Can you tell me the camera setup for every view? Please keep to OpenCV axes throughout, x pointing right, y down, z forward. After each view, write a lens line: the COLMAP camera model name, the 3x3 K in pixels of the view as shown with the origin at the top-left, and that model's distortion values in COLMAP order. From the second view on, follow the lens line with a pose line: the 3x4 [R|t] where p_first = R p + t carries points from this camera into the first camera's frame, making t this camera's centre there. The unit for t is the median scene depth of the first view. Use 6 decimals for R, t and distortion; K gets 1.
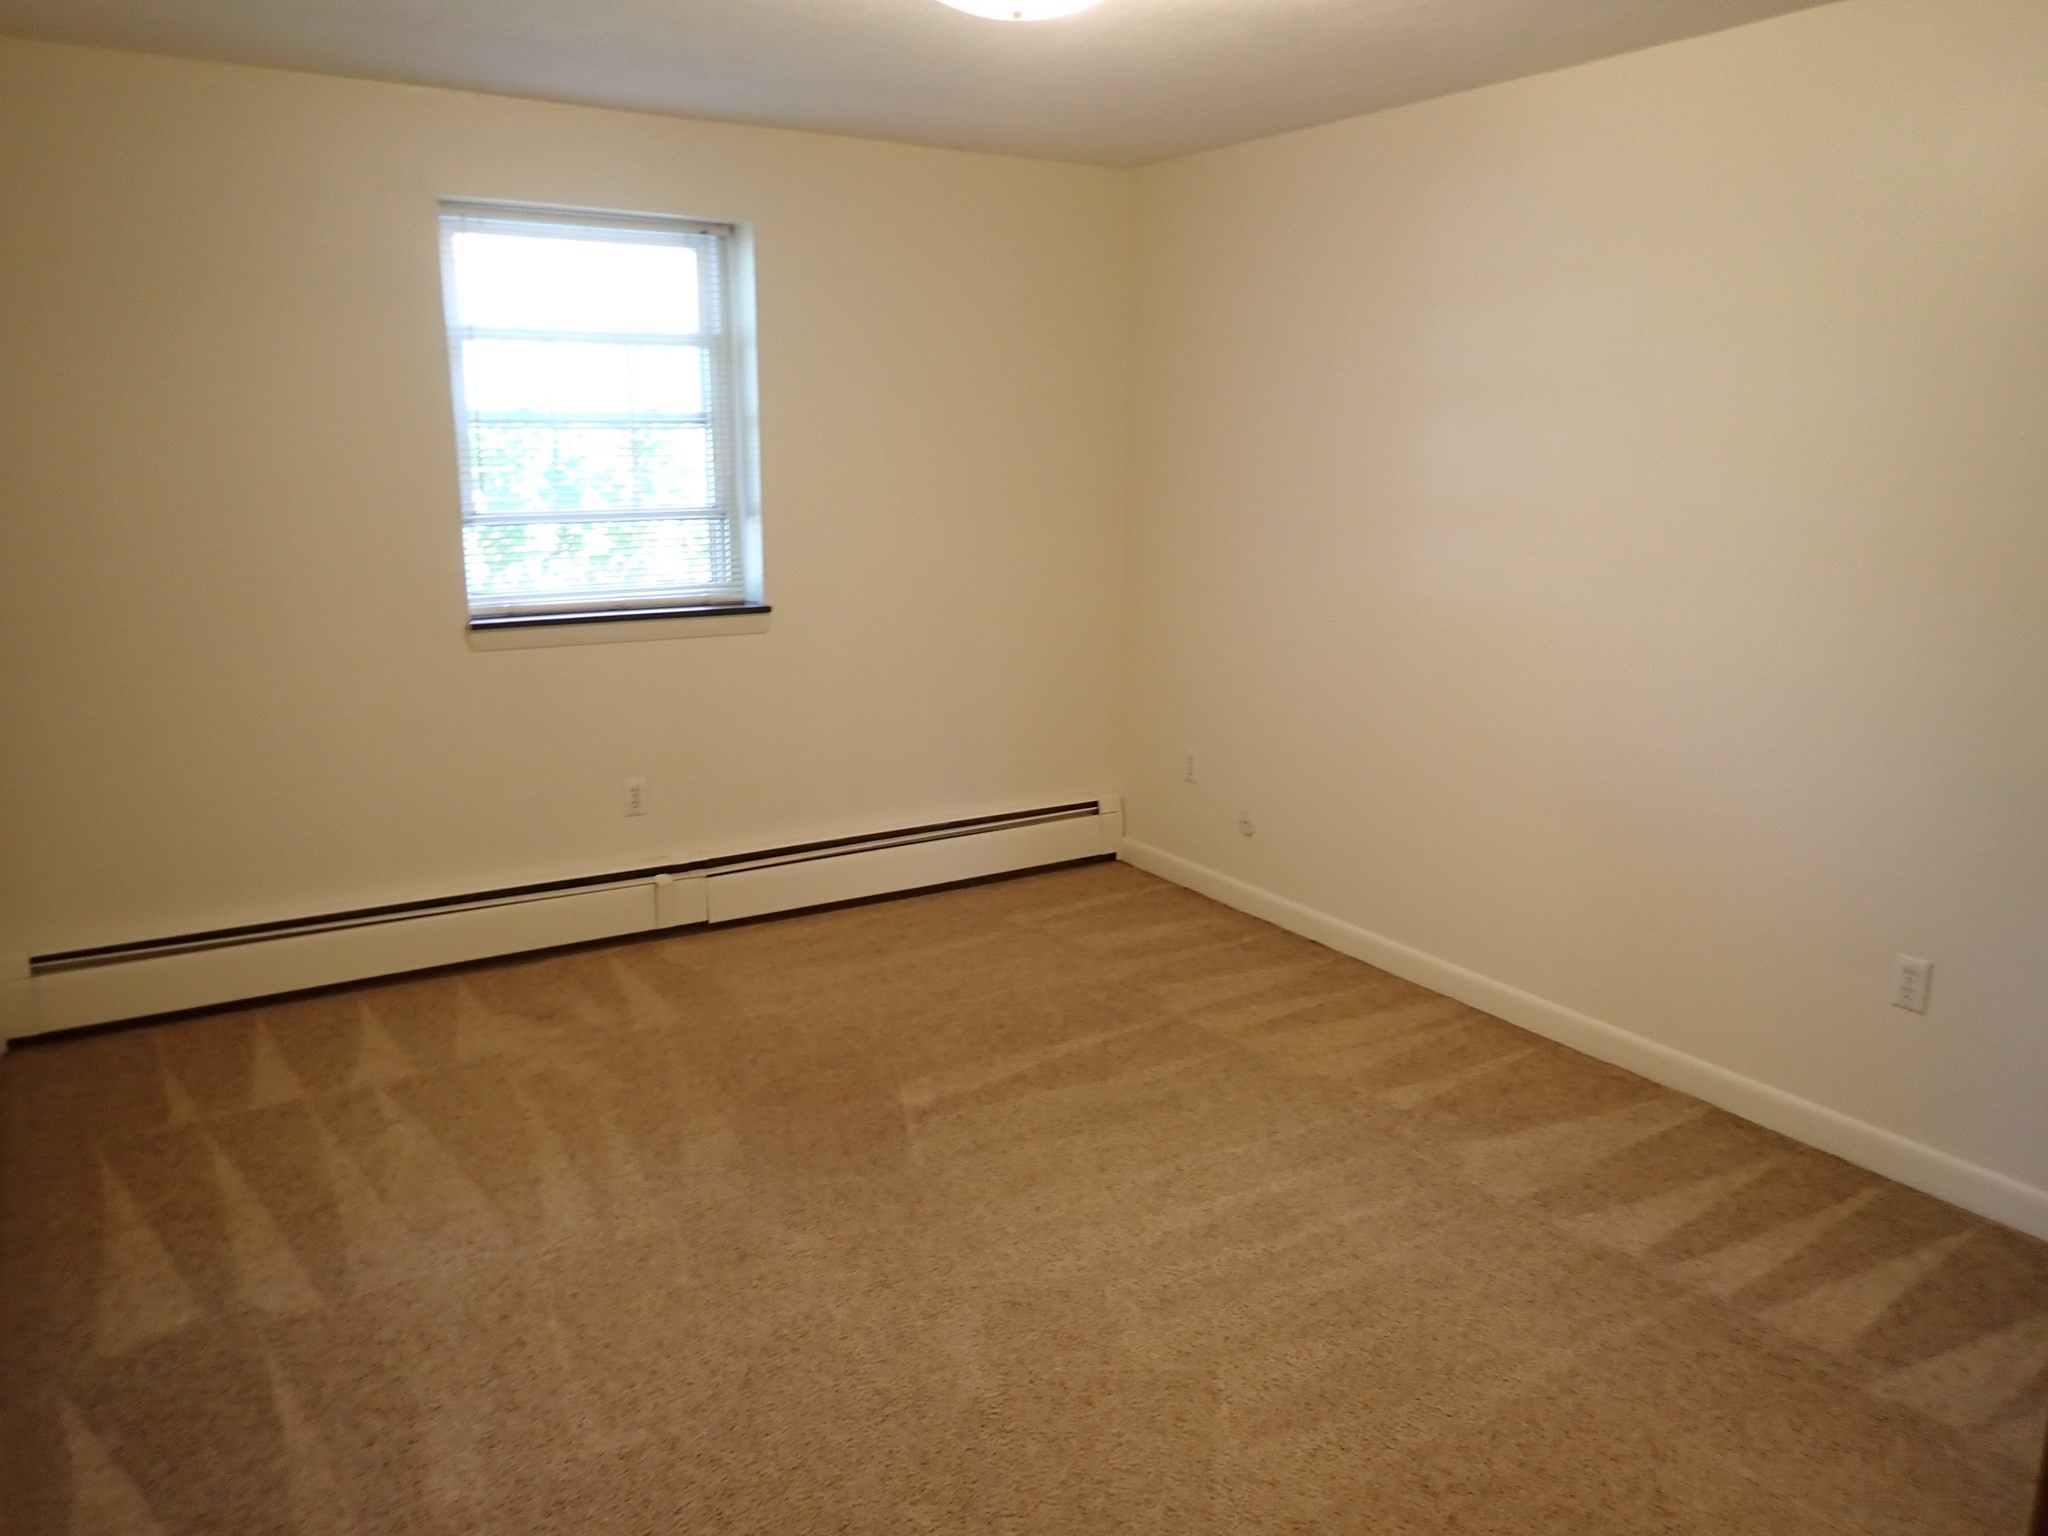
lens RADIAL K [[1499.2, 0, 1024.0], [0, 1499.2, 768.0], [0, 0, 1]] dist [0.008916, 0.002623]
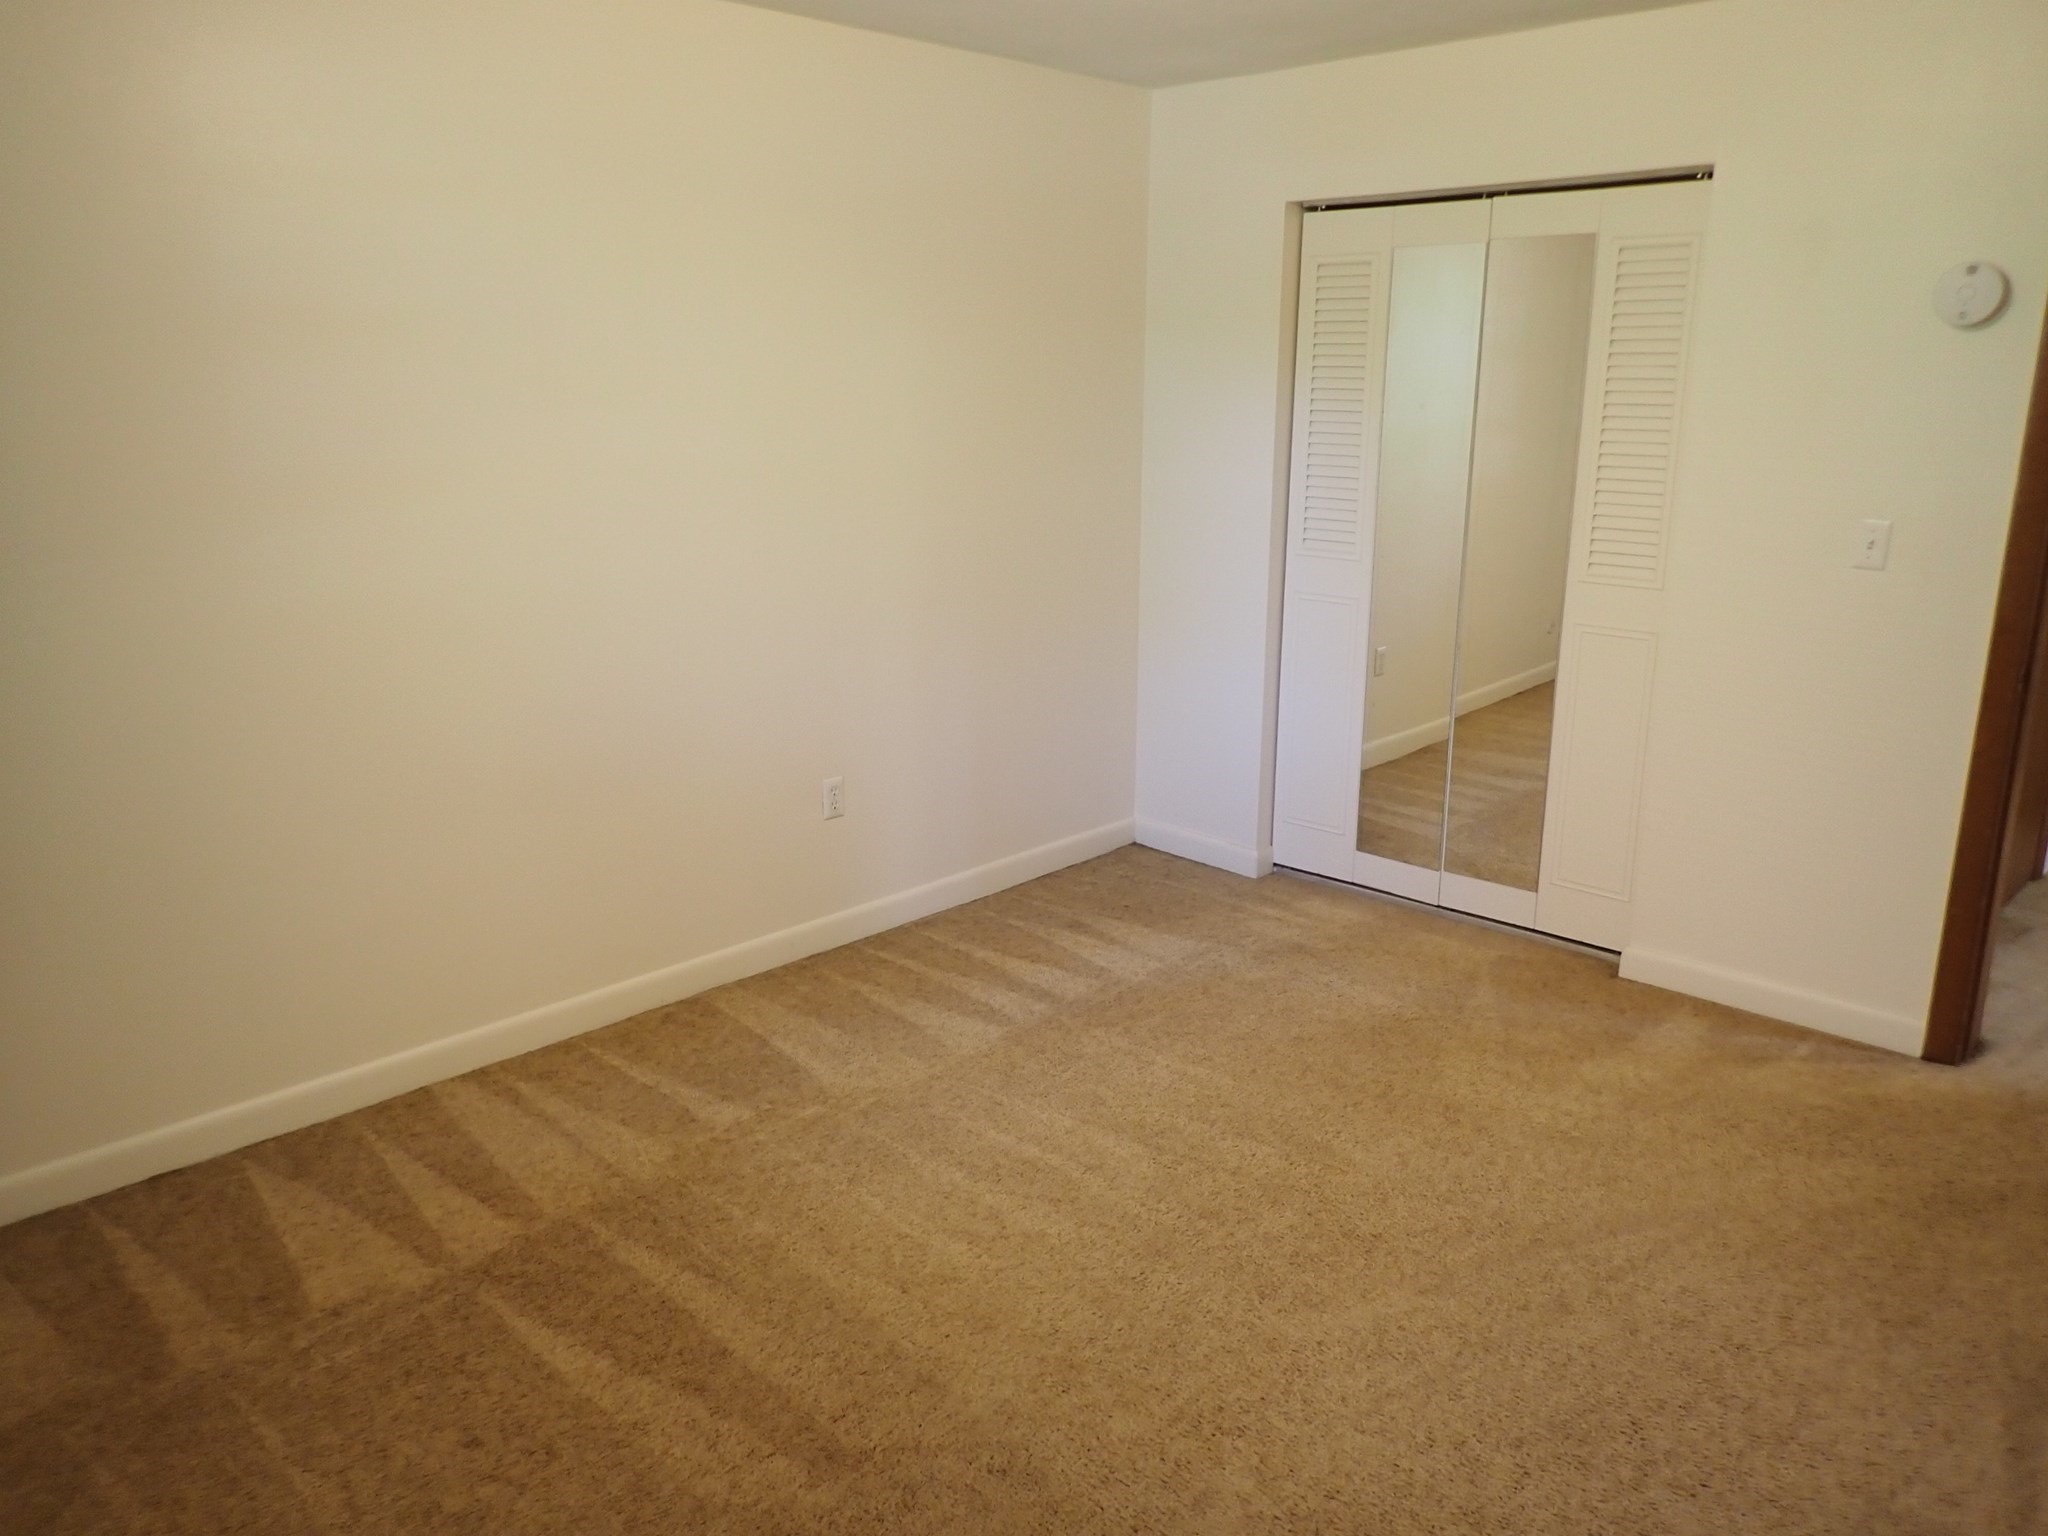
lens RADIAL K [[1499.2, 0, 1024.0], [0, 1499.2, 768.0], [0, 0, 1]] dist [0.008916, 0.002623]
pose [[-0.248909, -0.246609, 0.936605, -0.596897], [0.207415, 0.931032, 0.300264, -0.212860], [-0.946057, 0.269004, -0.180592, 0.936122]]
